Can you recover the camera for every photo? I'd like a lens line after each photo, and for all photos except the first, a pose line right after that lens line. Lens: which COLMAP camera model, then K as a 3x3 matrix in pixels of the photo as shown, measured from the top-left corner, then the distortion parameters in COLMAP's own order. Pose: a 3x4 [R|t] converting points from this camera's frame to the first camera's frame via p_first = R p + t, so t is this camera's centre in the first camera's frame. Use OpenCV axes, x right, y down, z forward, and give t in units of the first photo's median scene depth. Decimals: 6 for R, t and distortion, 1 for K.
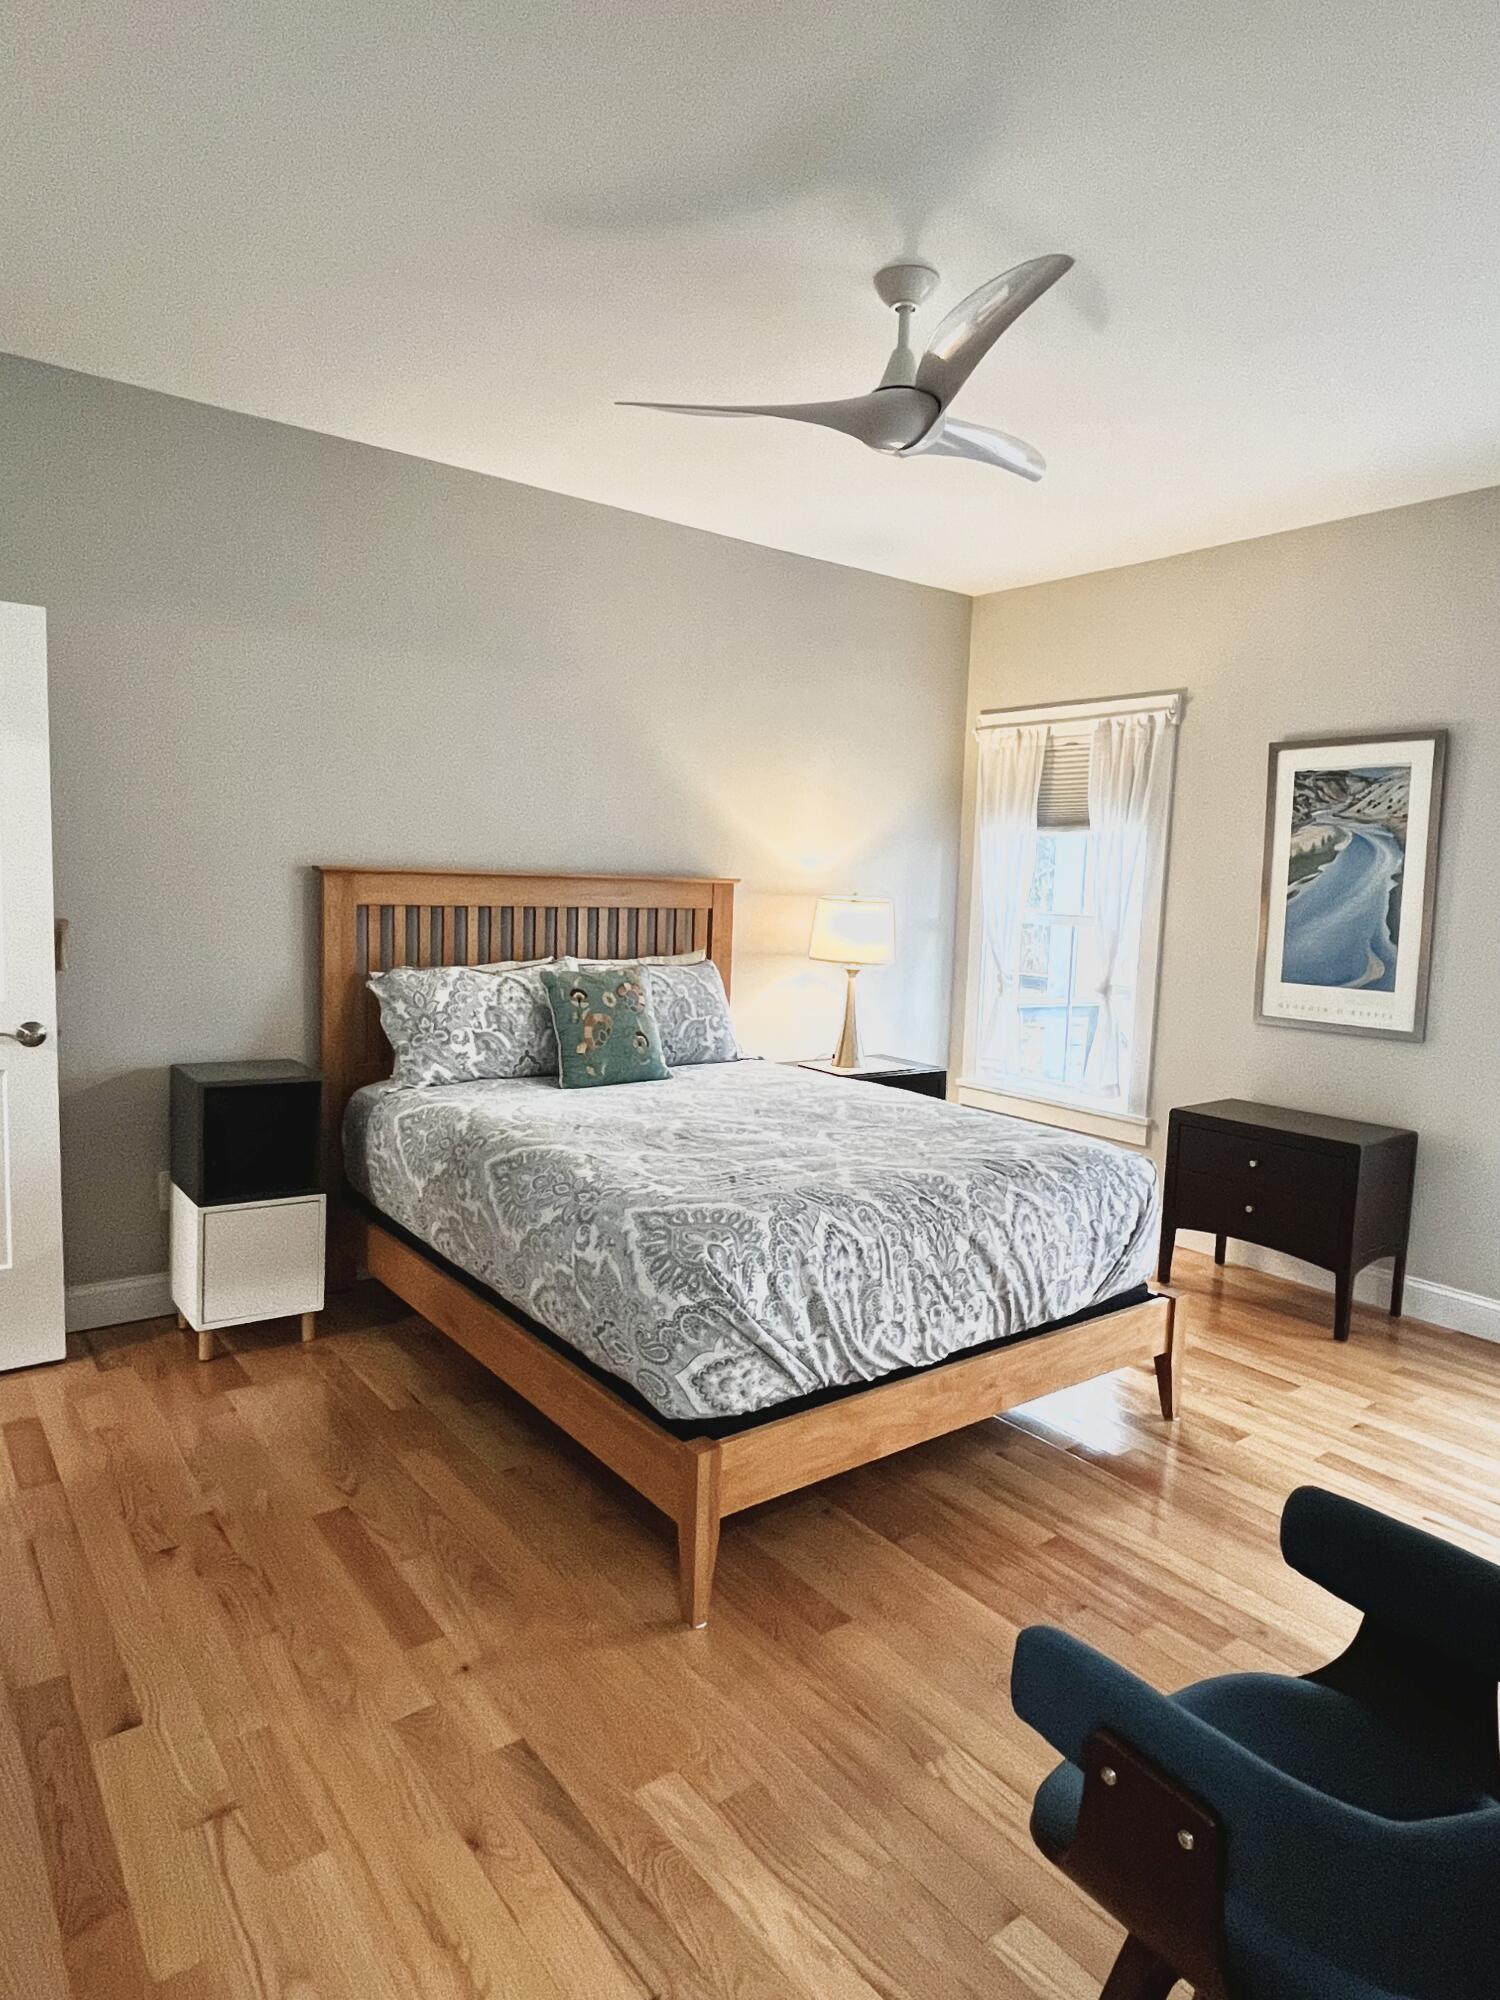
lens RADIAL K [[1176.2, 0, 753.0], [0, 1176.2, 999.4], [0, 0, 1]] dist [-0.000728, 0.000168]
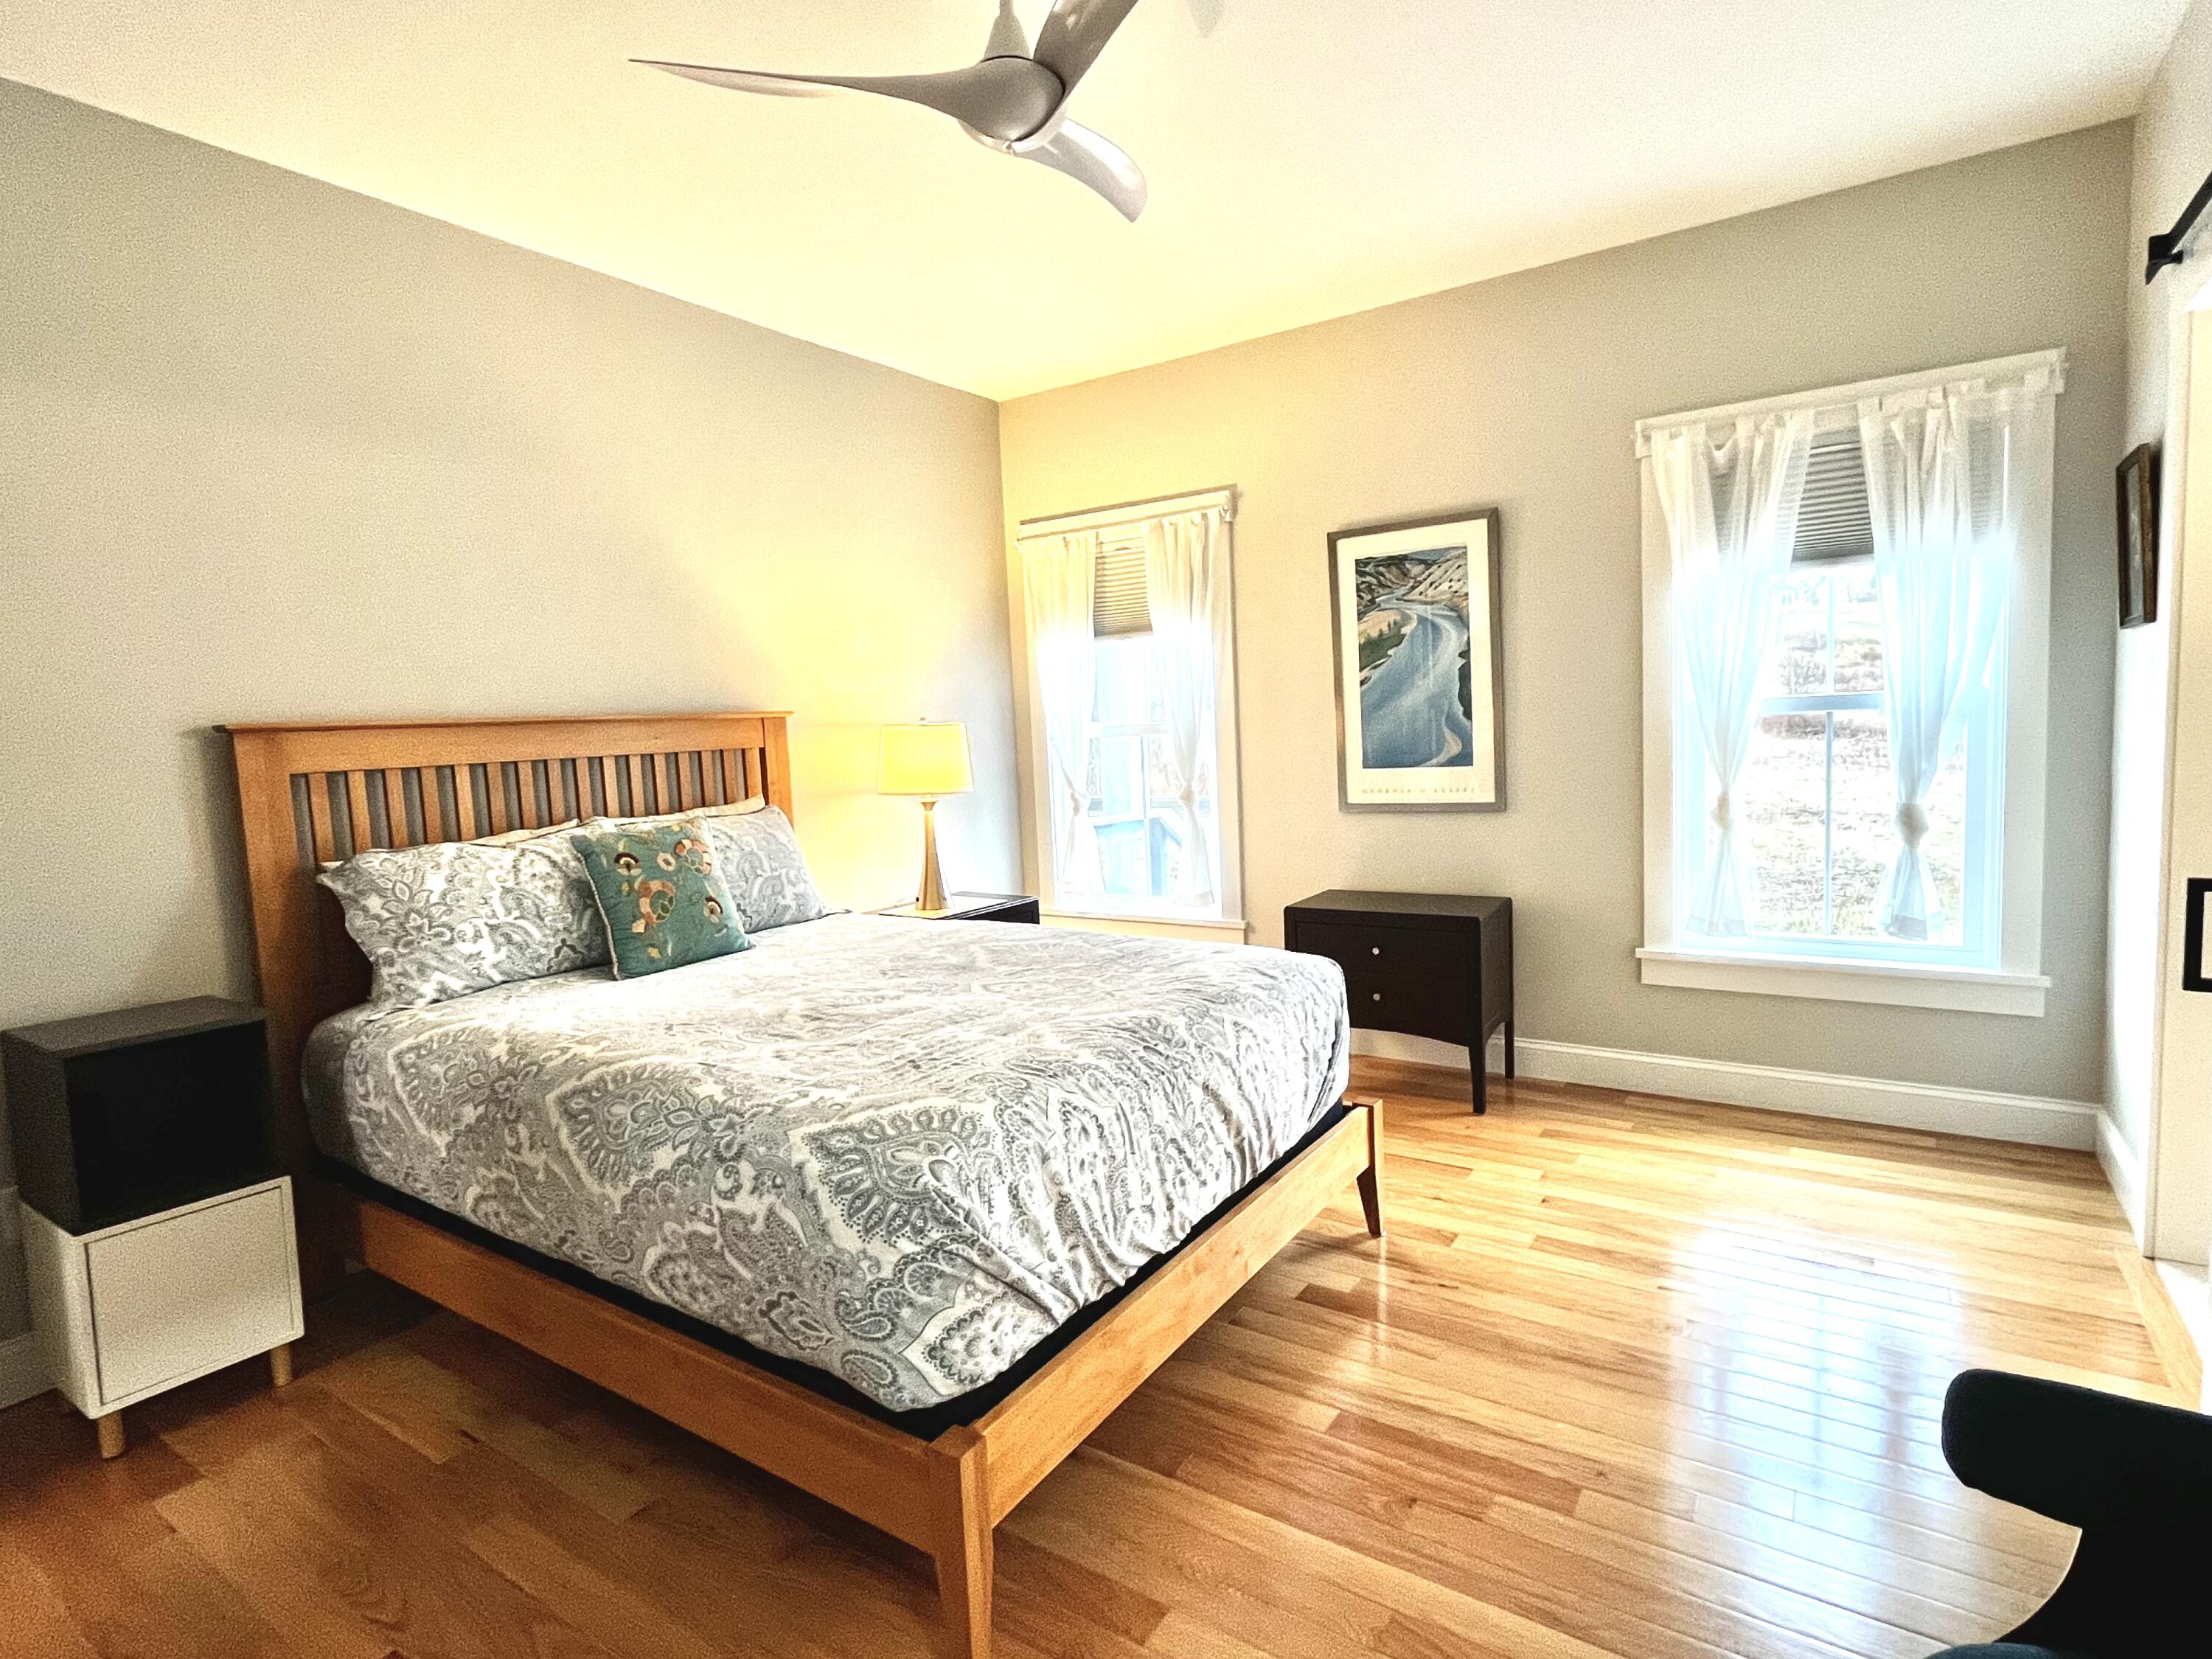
lens RADIAL K [[1124.5, 0, 1097.2], [0, 1124.5, 824.4], [0, 0, 1]] dist [-0.001403, -0.000131]
pose [[0.945887, -0.107308, 0.306239, -0.082668], [0.111920, 0.993714, 0.002516, 0.006105], [-0.304584, 0.031894, 0.951951, 0.188023]]
